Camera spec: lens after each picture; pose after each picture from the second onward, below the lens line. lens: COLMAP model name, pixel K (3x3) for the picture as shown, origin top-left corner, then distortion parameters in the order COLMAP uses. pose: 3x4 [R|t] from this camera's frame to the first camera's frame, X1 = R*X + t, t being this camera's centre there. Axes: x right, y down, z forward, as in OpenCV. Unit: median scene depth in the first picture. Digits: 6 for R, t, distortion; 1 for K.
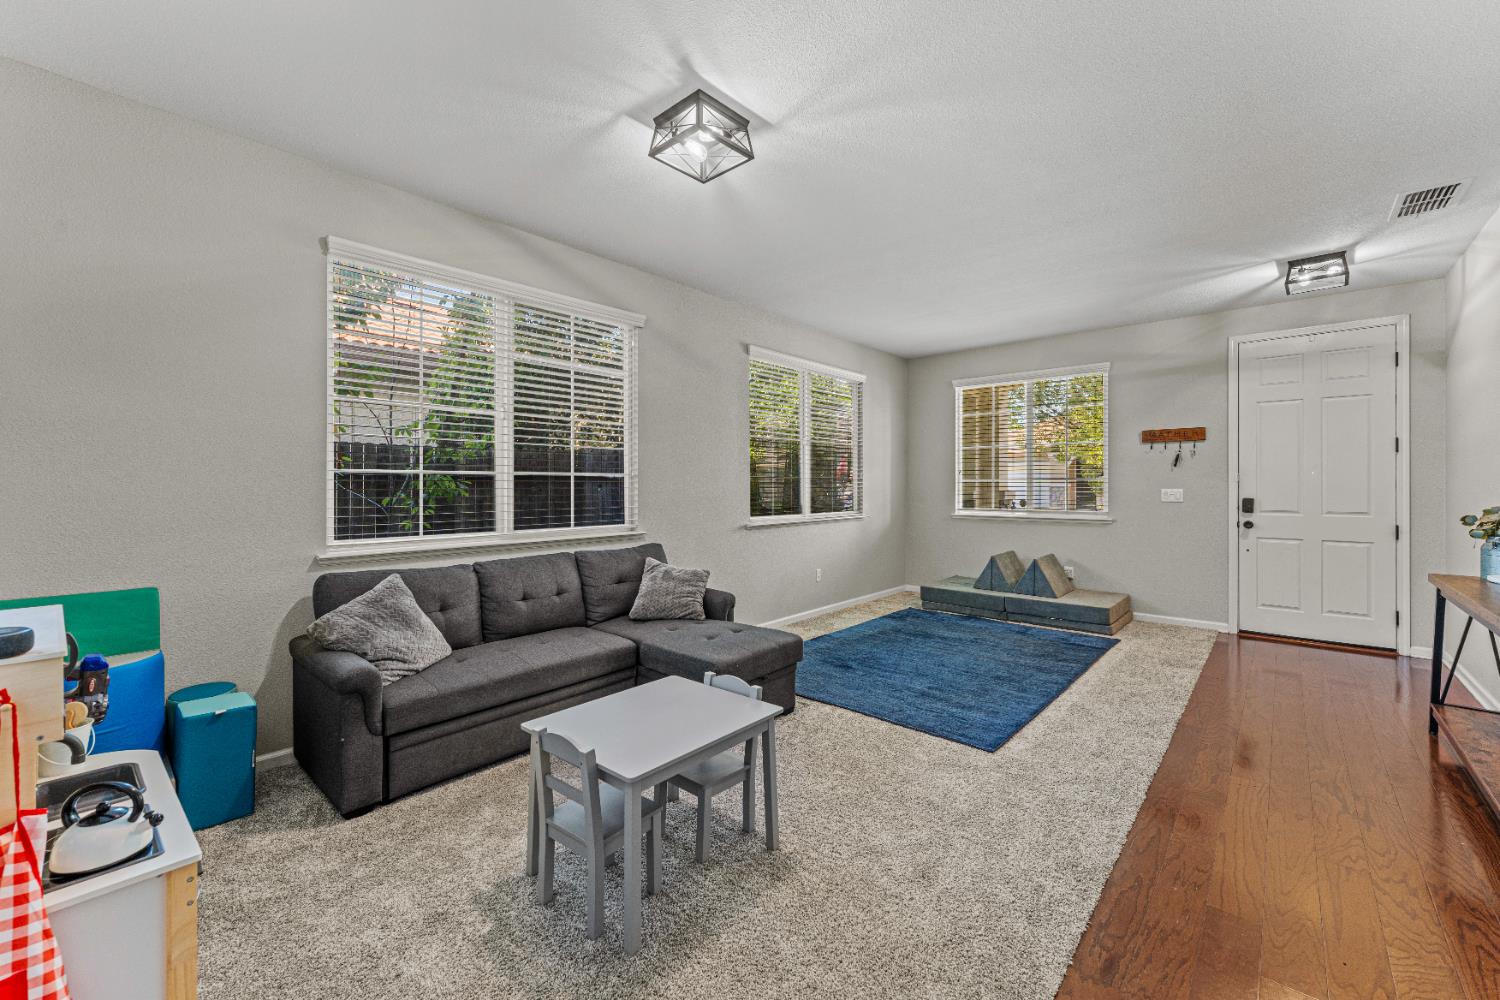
lens RADIAL K [[598.9, 0, 757.2], [0, 598.9, 482.7], [0, 0, 1]] dist [0.000758, 0.000503]
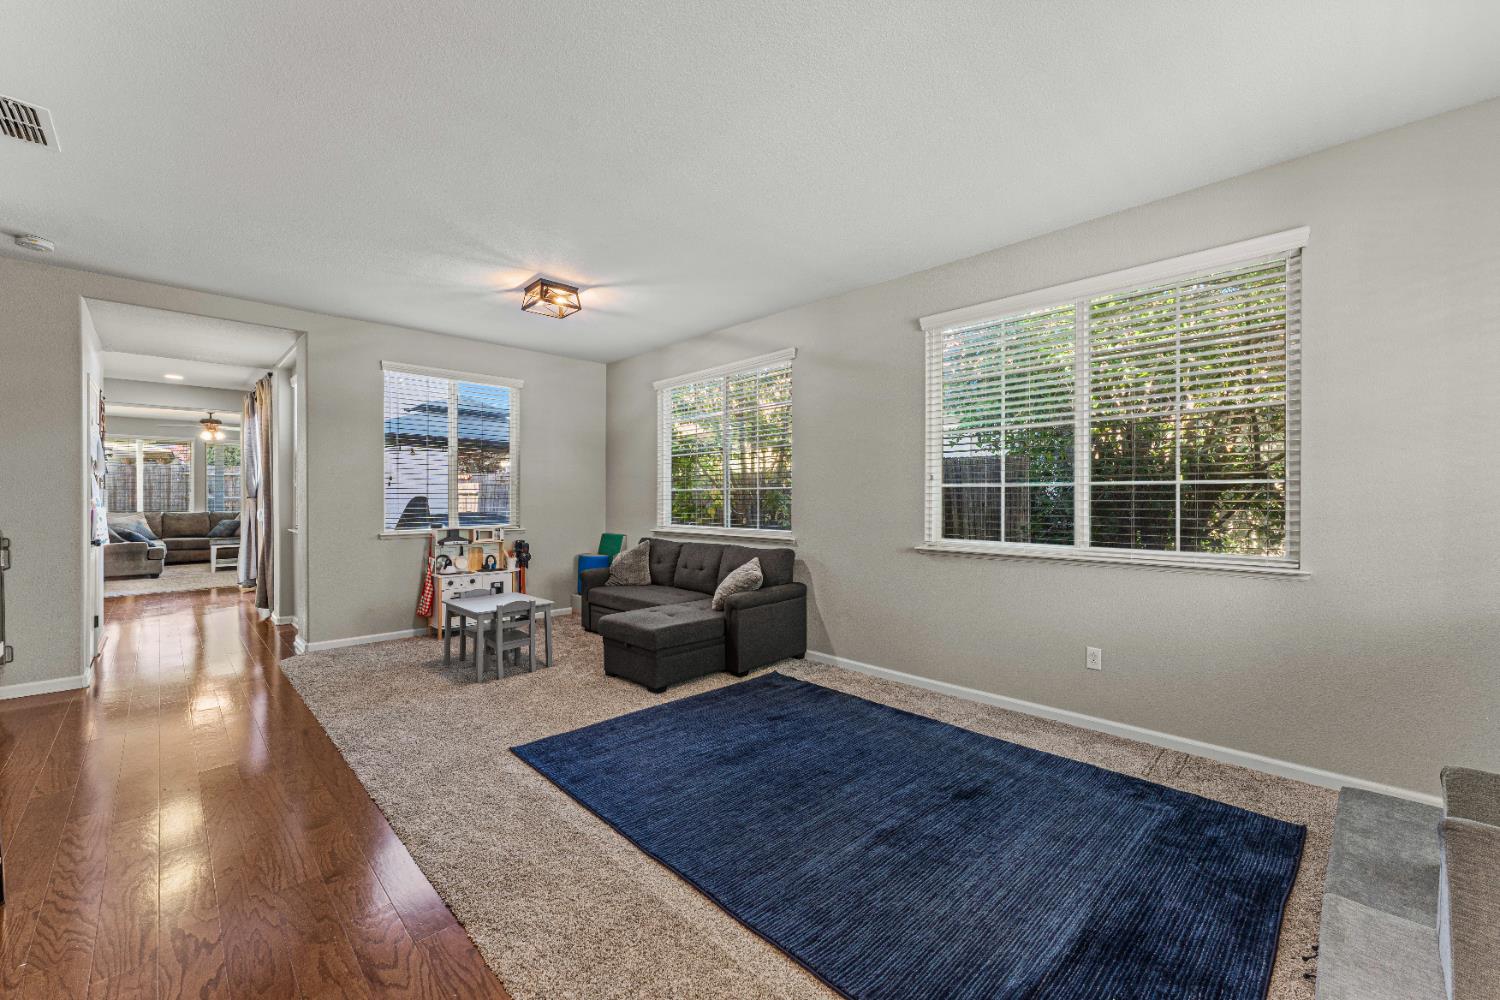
lens RADIAL K [[598.9, 0, 754.6], [0, 598.9, 497.8], [0, 0, 1]] dist [0.000758, 0.000503]
pose [[-0.070043, 0.000697, -0.997544, 0.846763], [0.007214, 0.999974, 0.000192, 0.003513], [0.997518, -0.007183, -0.070046, 0.899339]]
